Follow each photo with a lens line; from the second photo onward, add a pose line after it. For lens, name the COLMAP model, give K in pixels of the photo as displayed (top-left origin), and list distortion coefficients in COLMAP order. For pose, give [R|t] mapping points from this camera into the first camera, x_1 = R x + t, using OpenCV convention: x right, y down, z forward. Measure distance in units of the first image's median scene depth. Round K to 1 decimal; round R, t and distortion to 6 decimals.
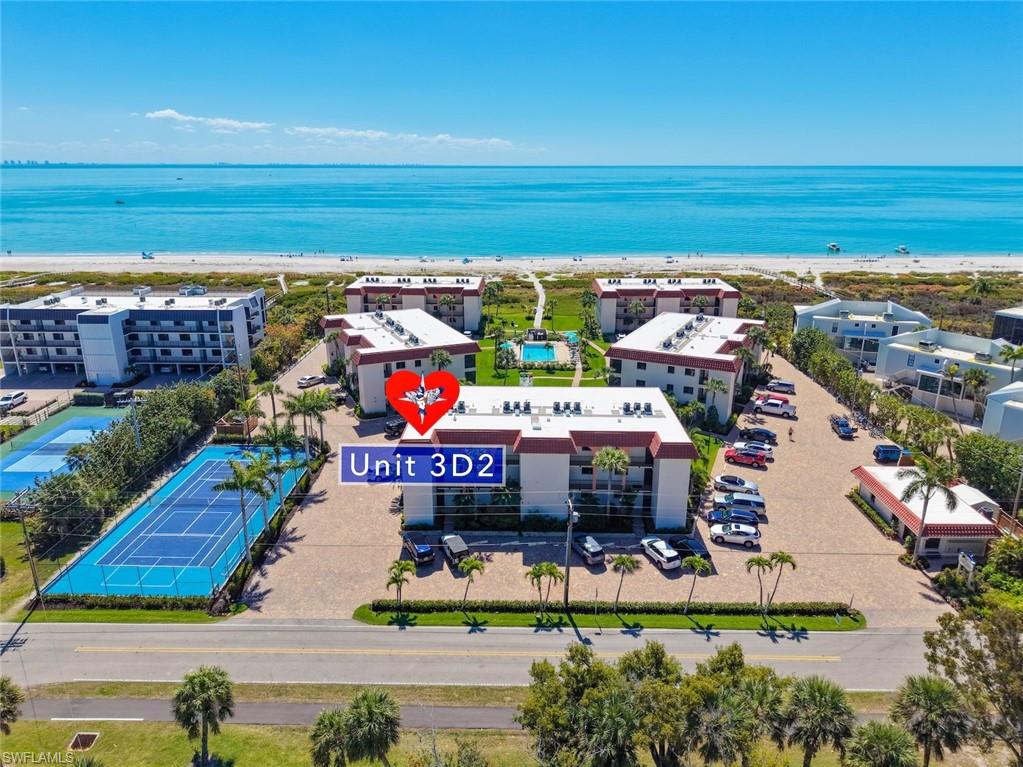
lens RADIAL K [[696.2, 0, 511.2], [0, 696.2, 387.0], [0, 0, 1]] dist [0.012165, -0.002104]
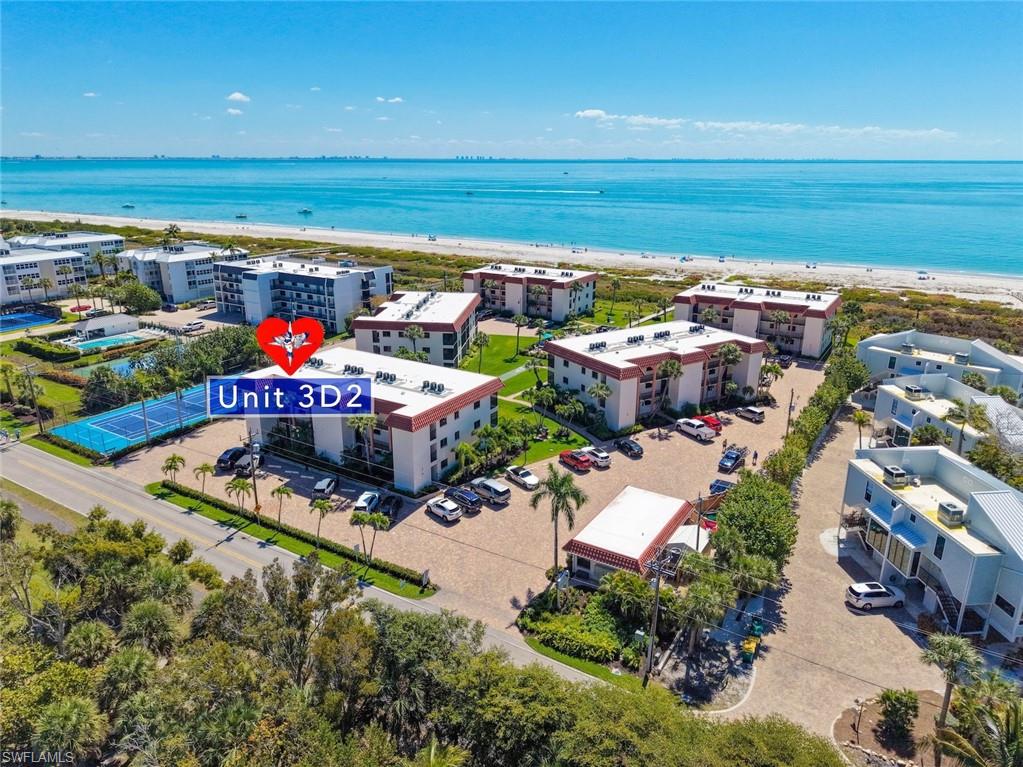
lens RADIAL K [[696.2, 0, 511.2], [0, 696.2, 387.0], [0, 0, 1]] dist [0.012165, -0.002104]
pose [[0.859443, 0.160663, -0.485330, 0.615009], [-0.157336, 0.986382, 0.047912, -0.031762], [0.486419, 0.035182, 0.873017, 0.061383]]
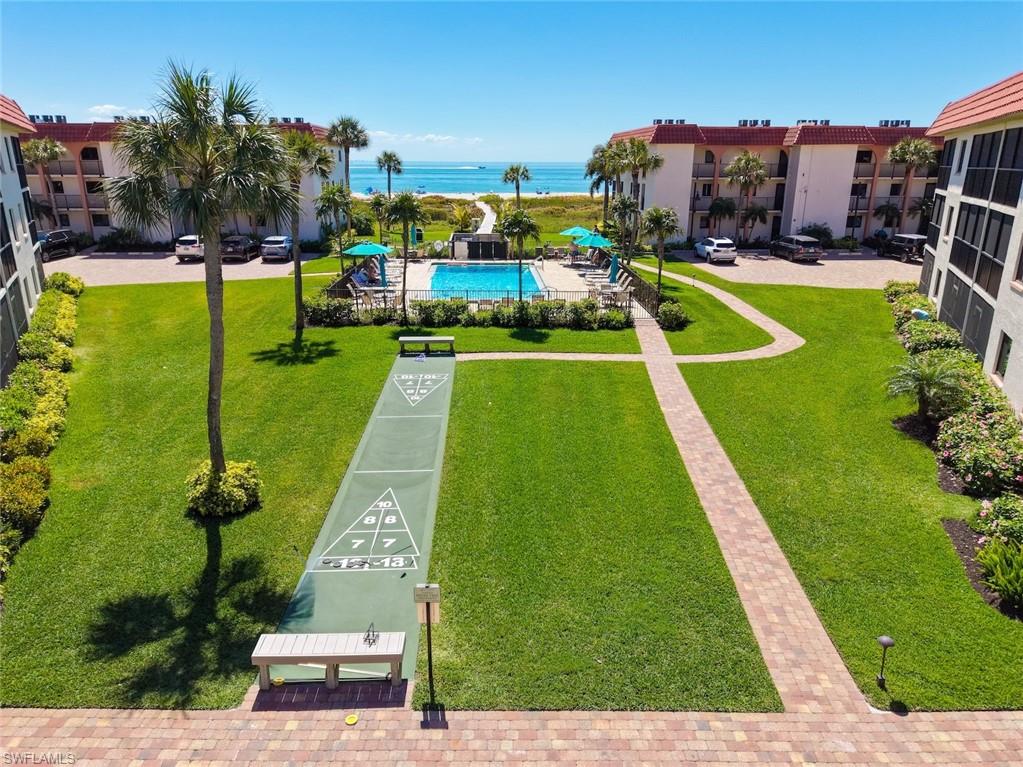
lens RADIAL K [[699.1, 0, 512.5], [0, 699.1, 381.4], [0, 0, 1]] dist [0.033709, -0.032191]
pose [[0.997044, -0.017673, 0.074773, 0.037972], [0.017759, 0.999842, -0.000488, -0.006674], [-0.074753, 0.001815, 0.997200, 0.919590]]
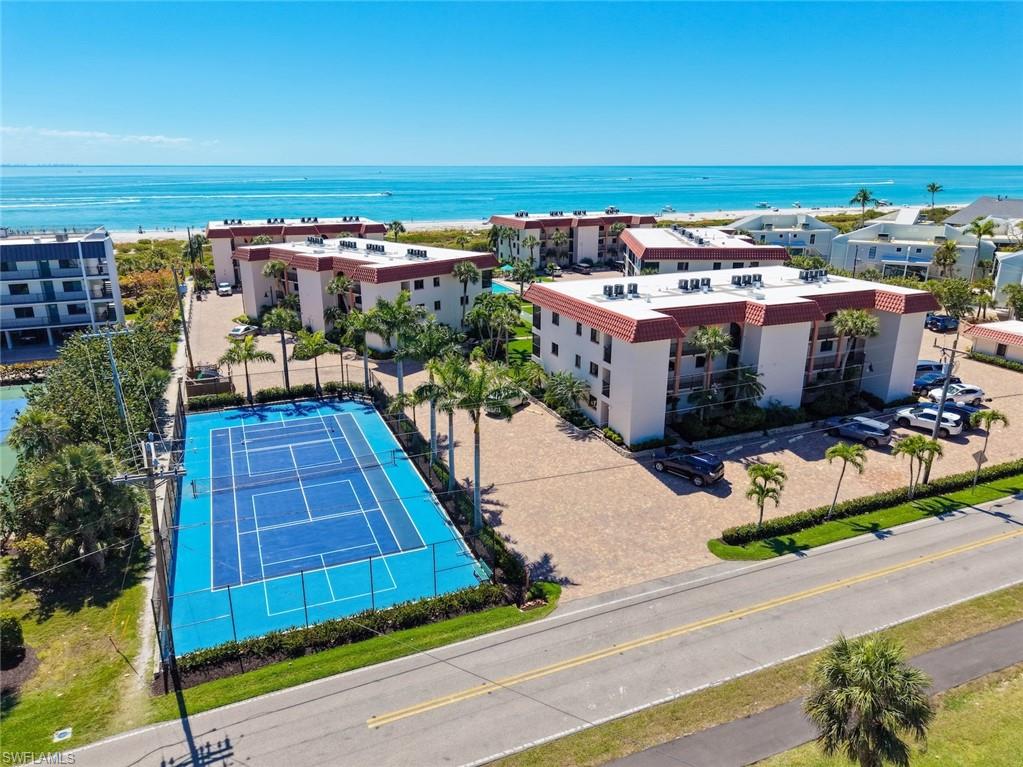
lens RADIAL K [[696.2, 0, 511.2], [0, 696.2, 387.0], [0, 0, 1]] dist [0.012165, -0.002104]
pose [[0.915415, -0.124222, 0.382863, -0.366428], [0.124707, 0.991911, 0.023659, 0.073066], [-0.382705, 0.026088, 0.923502, 0.263471]]
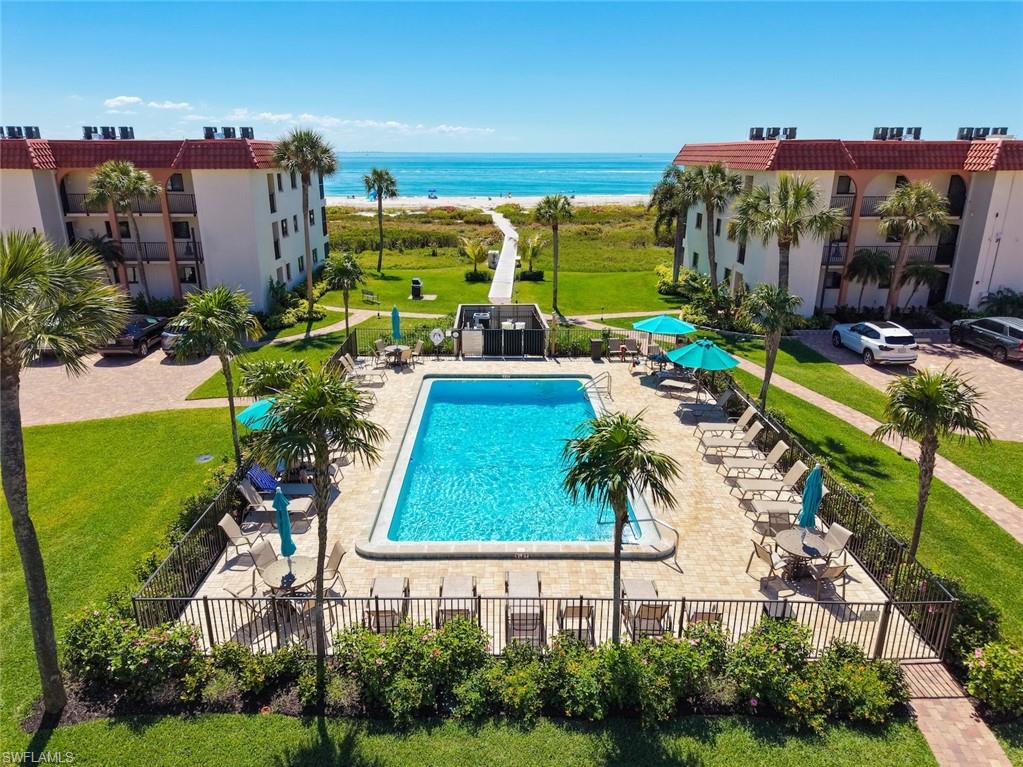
lens RADIAL K [[696.2, 0, 511.2], [0, 696.2, 387.0], [0, 0, 1]] dist [0.012165, -0.002104]
pose [[0.998601, -0.013400, 0.051147, 0.041558], [0.012543, 0.999776, 0.017036, -0.085975], [-0.051364, -0.016371, 0.998546, 1.104506]]
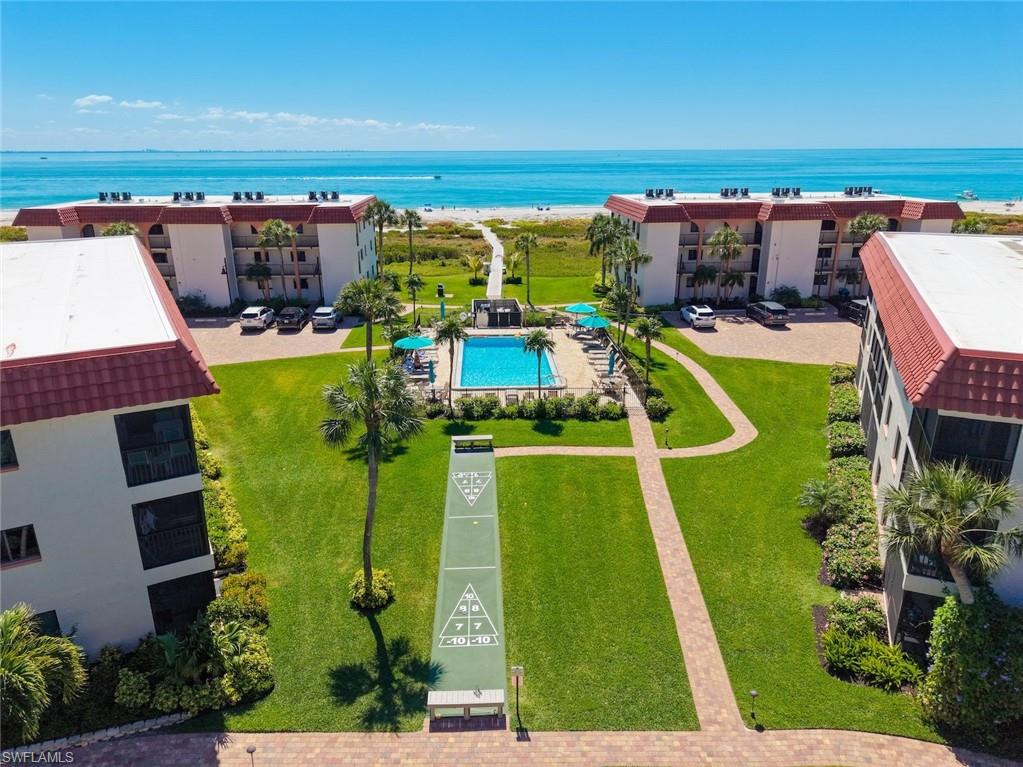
lens RADIAL K [[695.4, 0, 511.5], [0, 695.4, 383.5], [0, 0, 1]] dist [0.039847, -0.045083]
pose [[0.996880, -0.029258, 0.073307, 0.020755], [0.028192, 0.999482, 0.015533, -0.055642], [-0.073723, -0.013418, 0.997188, 0.835034]]
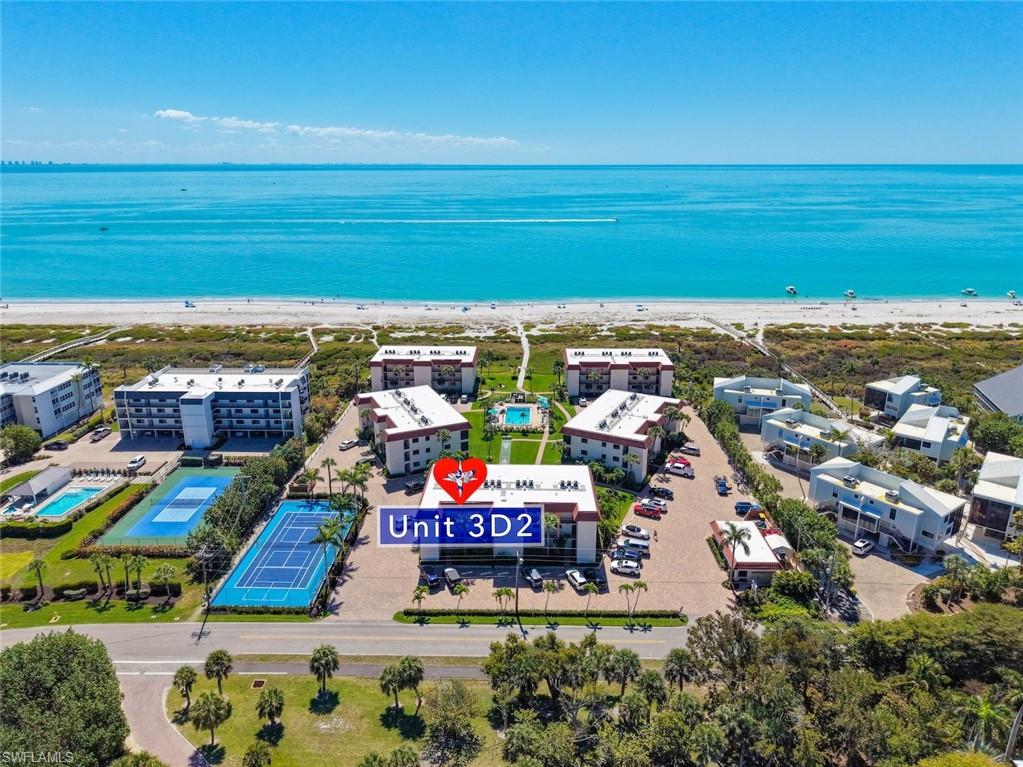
lens RADIAL K [[695.4, 0, 511.5], [0, 695.4, 383.5], [0, 0, 1]] dist [0.039847, -0.045083]
pose [[0.999994, -0.001177, -0.003209, 0.042142], [0.001170, 0.999997, -0.002289, -0.142963], [0.003212, 0.002286, 0.999992, -0.420369]]
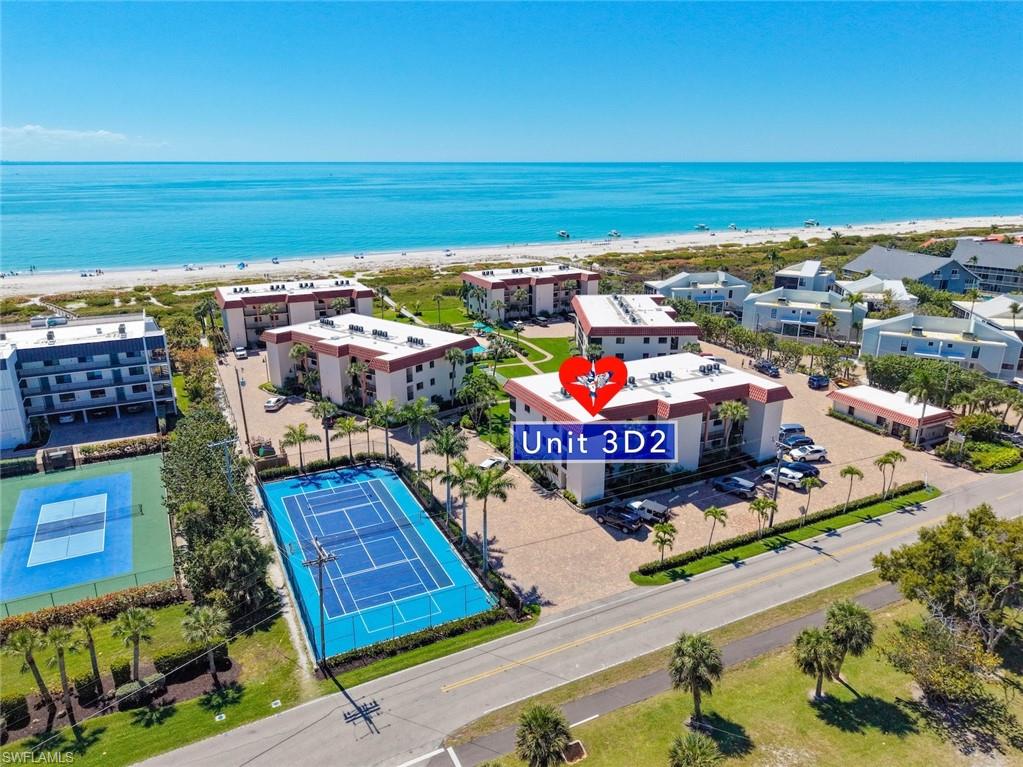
lens RADIAL K [[695.4, 0, 511.5], [0, 695.4, 383.5], [0, 0, 1]] dist [0.039847, -0.045083]
pose [[0.886085, -0.142420, 0.441101, -0.474024], [0.142540, 0.989237, 0.033065, -0.023480], [-0.441062, 0.033576, 0.896848, 0.061631]]
